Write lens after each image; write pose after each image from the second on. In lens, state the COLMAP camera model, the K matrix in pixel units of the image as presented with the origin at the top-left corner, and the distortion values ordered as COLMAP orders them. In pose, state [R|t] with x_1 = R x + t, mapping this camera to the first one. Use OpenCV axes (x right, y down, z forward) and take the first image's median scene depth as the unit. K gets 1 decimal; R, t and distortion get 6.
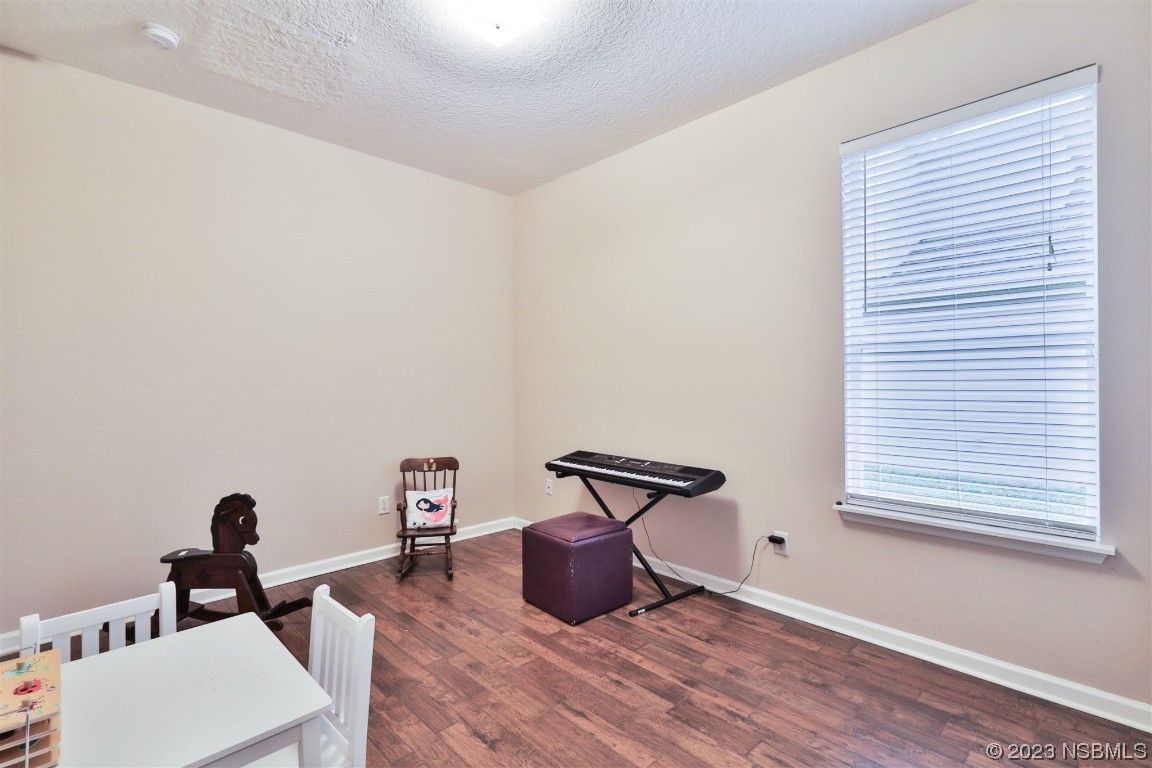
lens RADIAL K [[532.7, 0, 570.2], [0, 532.7, 386.7], [0, 0, 1]] dist [-0.001379, 0.000411]
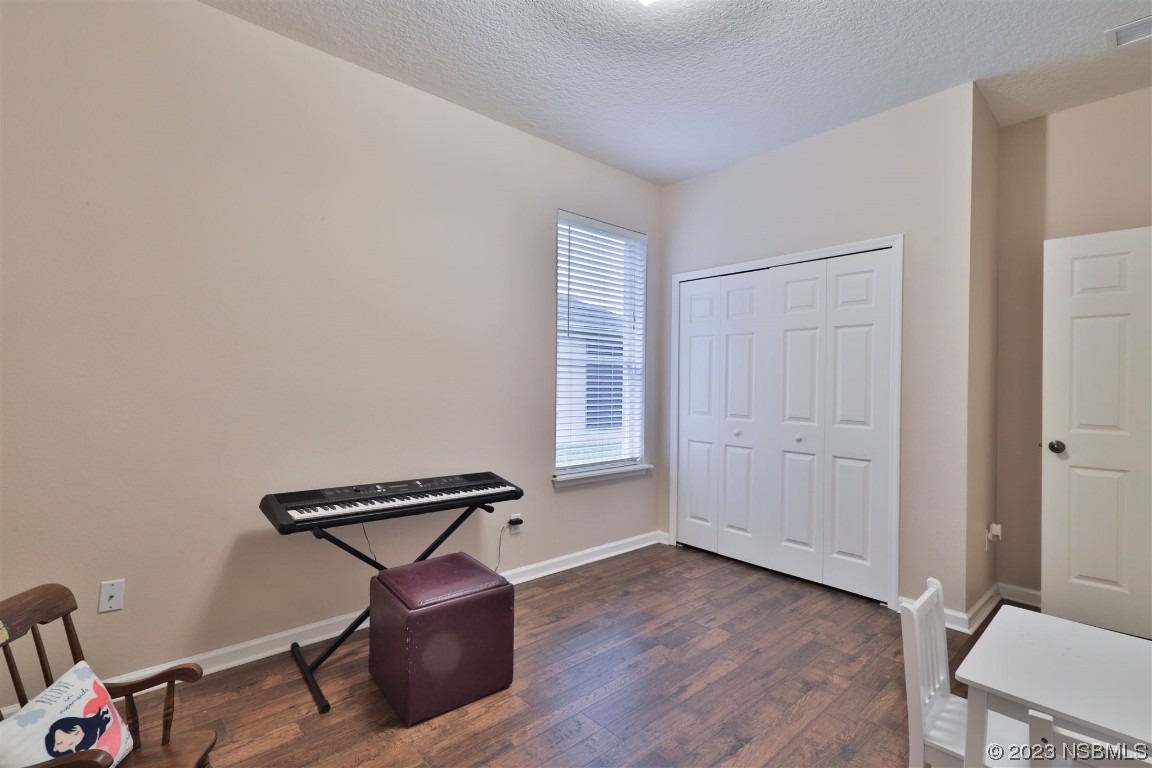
lens RADIAL K [[532.7, 0, 580.9], [0, 532.7, 383.8], [0, 0, 1]] dist [-0.001379, 0.000411]
pose [[0.016613, 0.005322, 0.999848, -0.935476], [-0.008307, 0.999952, -0.005184, -0.007624], [-0.999827, -0.008219, 0.016657, 1.028380]]
